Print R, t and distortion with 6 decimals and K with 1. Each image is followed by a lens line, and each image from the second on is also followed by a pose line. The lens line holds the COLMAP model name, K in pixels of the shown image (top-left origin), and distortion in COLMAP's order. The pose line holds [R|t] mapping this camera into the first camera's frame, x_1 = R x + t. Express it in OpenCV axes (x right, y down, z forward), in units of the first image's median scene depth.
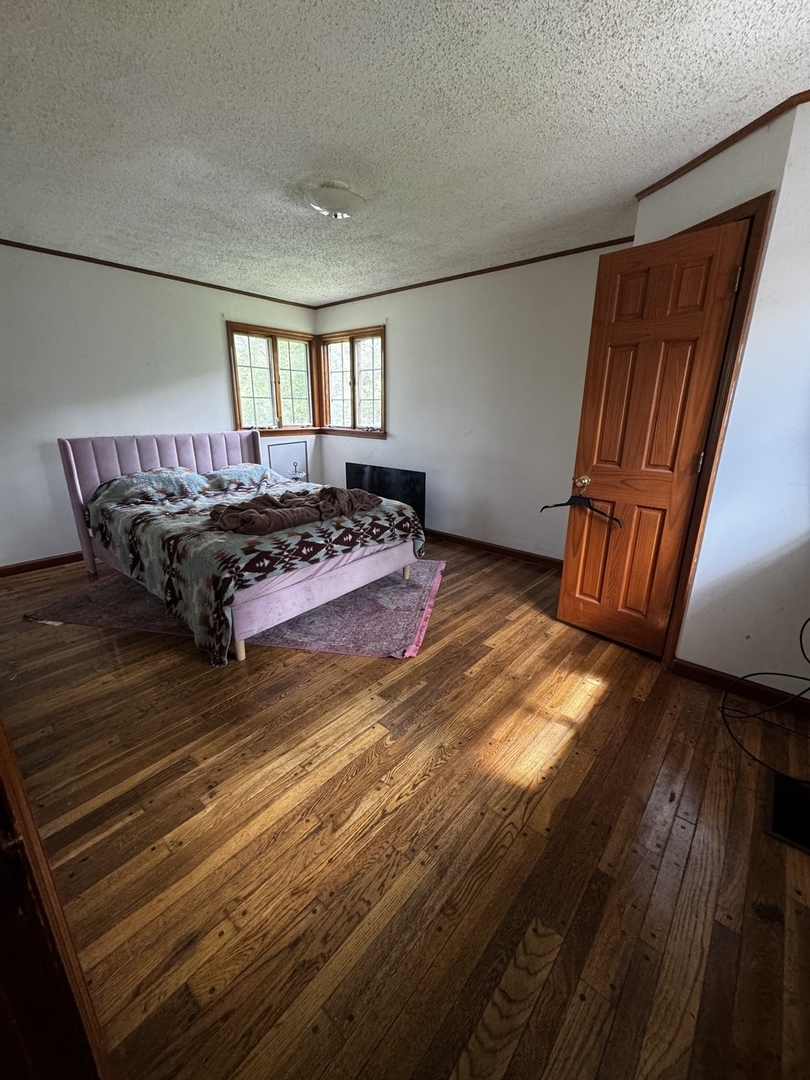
lens RADIAL K [[431.8, 0, 407.0], [0, 431.8, 539.0], [0, 0, 1]] dist [-0.003798, 0.000683]
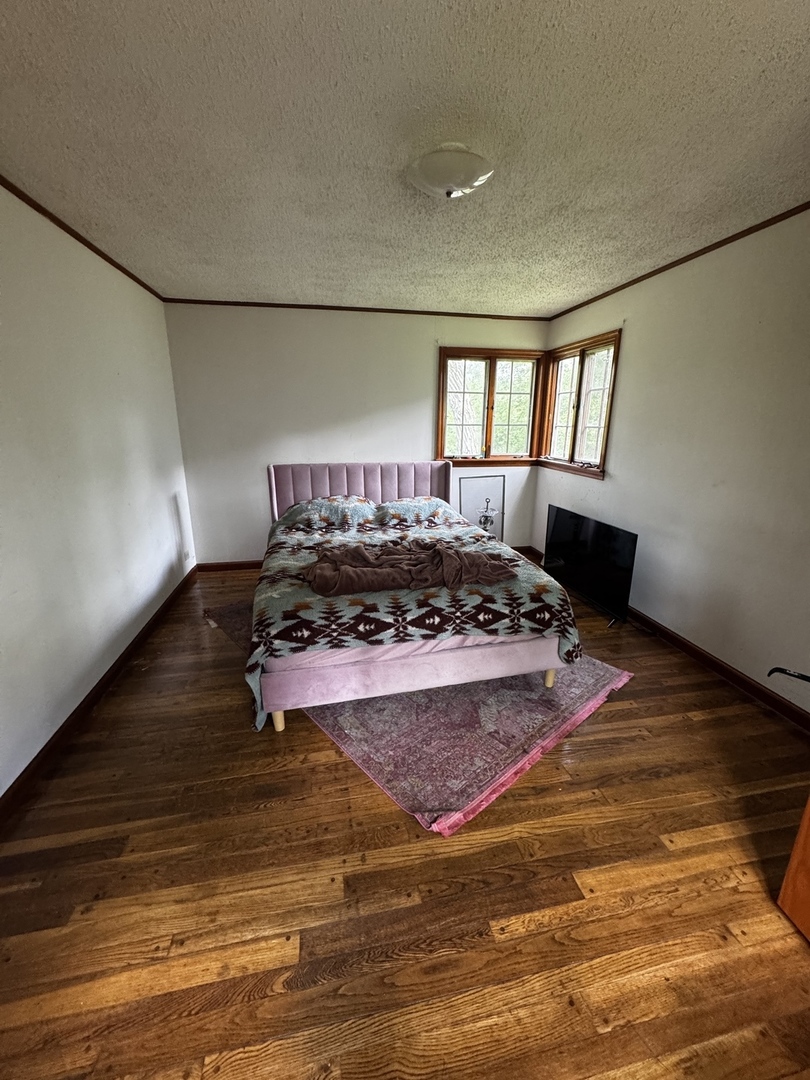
lens RADIAL K [[431.8, 0, 404.1], [0, 431.8, 539.1], [0, 0, 1]] dist [-0.003798, 0.000683]
pose [[0.785912, 0.154858, -0.598633, 0.245165], [-0.175858, 0.984130, 0.023707, -0.146942], [0.592804, 0.086642, 0.800673, 0.345062]]
